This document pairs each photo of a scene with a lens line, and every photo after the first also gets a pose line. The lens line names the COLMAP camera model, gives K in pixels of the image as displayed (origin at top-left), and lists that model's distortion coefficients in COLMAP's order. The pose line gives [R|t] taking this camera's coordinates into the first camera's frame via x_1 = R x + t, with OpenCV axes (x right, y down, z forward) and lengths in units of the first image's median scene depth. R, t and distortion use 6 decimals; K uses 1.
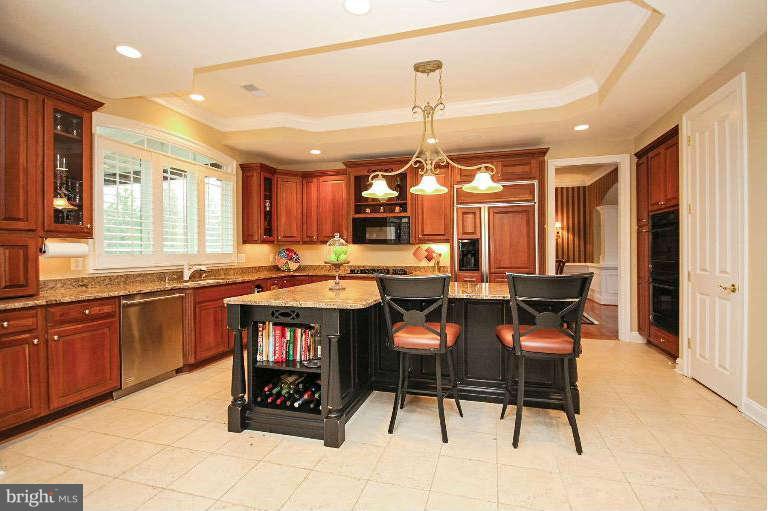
lens RADIAL K [[354.9, 0, 385.6], [0, 354.9, 253.3], [0, 0, 1]] dist [0.002020, 0.000882]
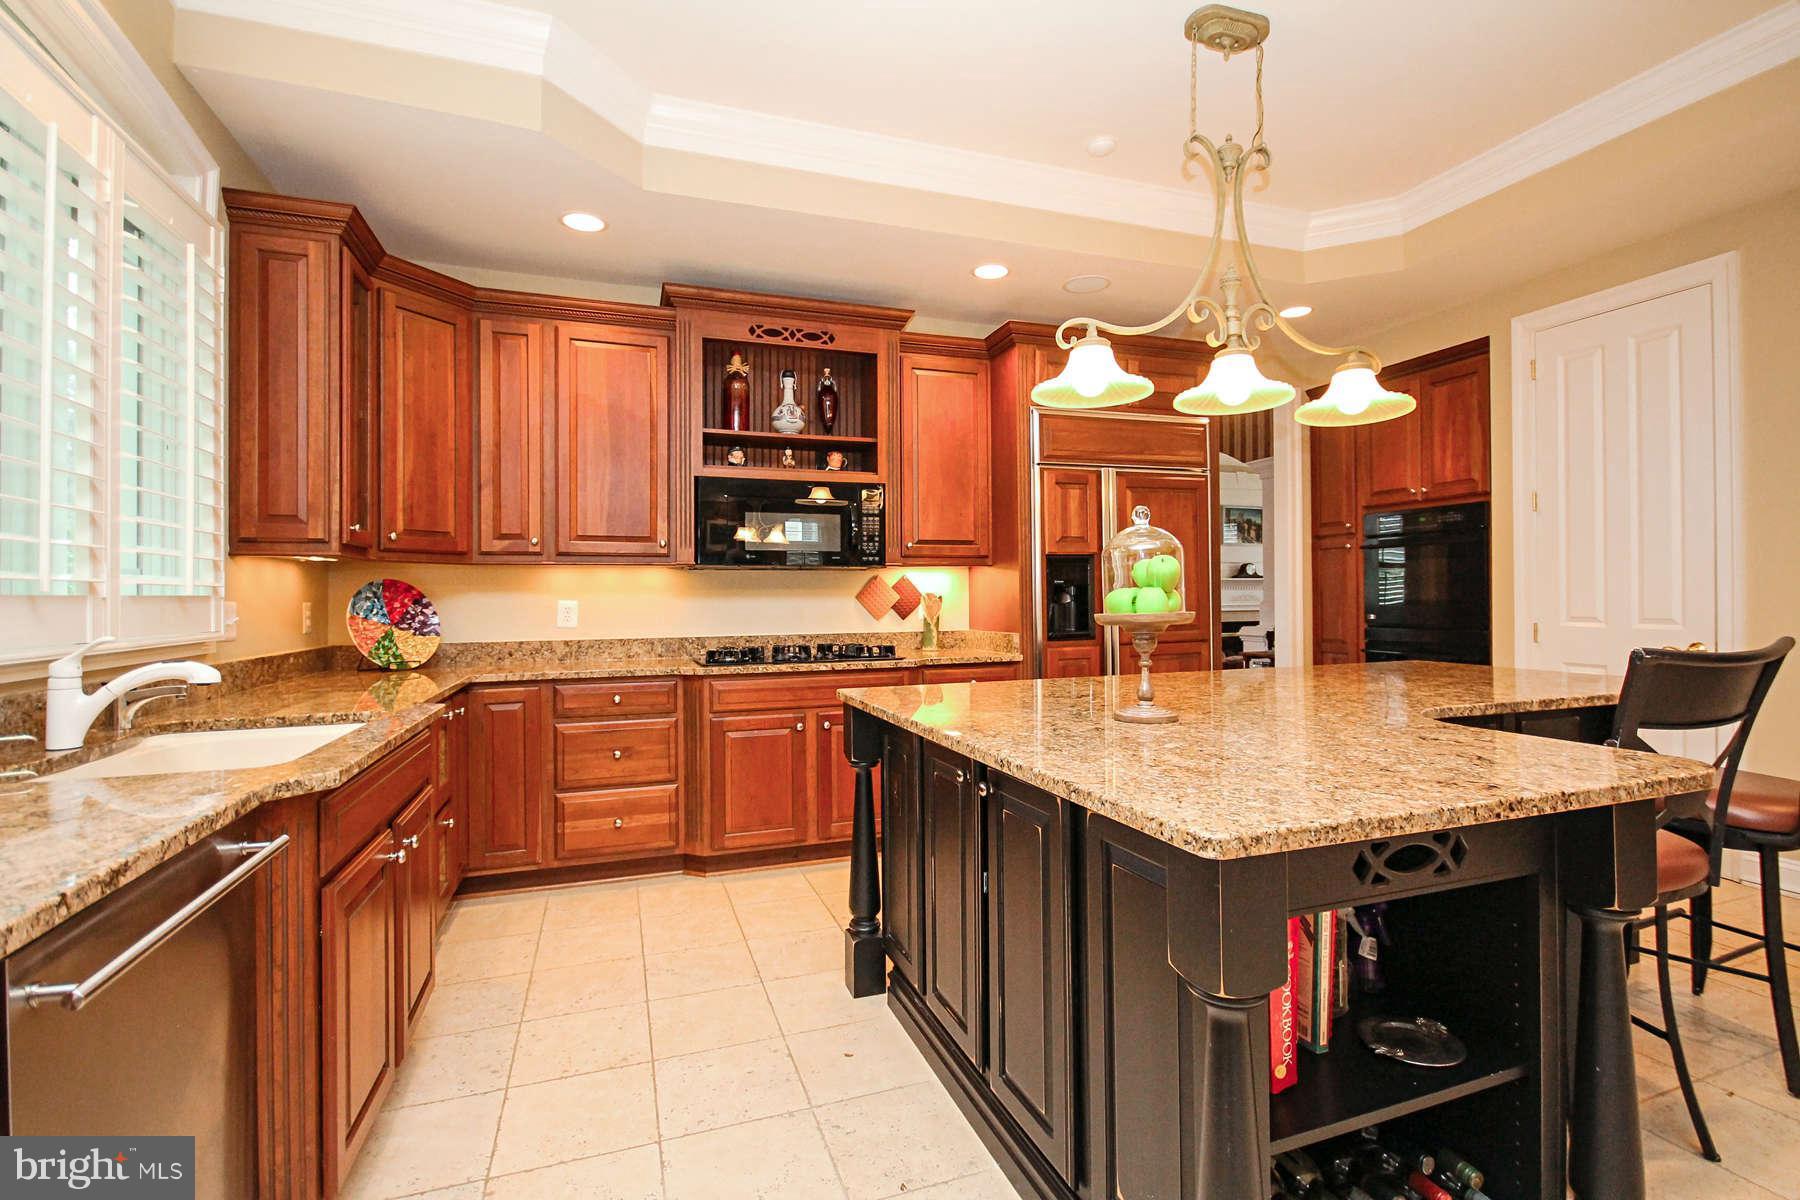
lens RADIAL K [[831.8, 0, 902.9], [0, 831.8, 594.9], [0, 0, 1]] dist [0.002020, 0.000882]
pose [[0.812775, -0.004297, 0.582562, -0.364693], [0.010409, 0.999920, -0.007147, 0.005903], [-0.582485, 0.011873, 0.812755, 0.340572]]
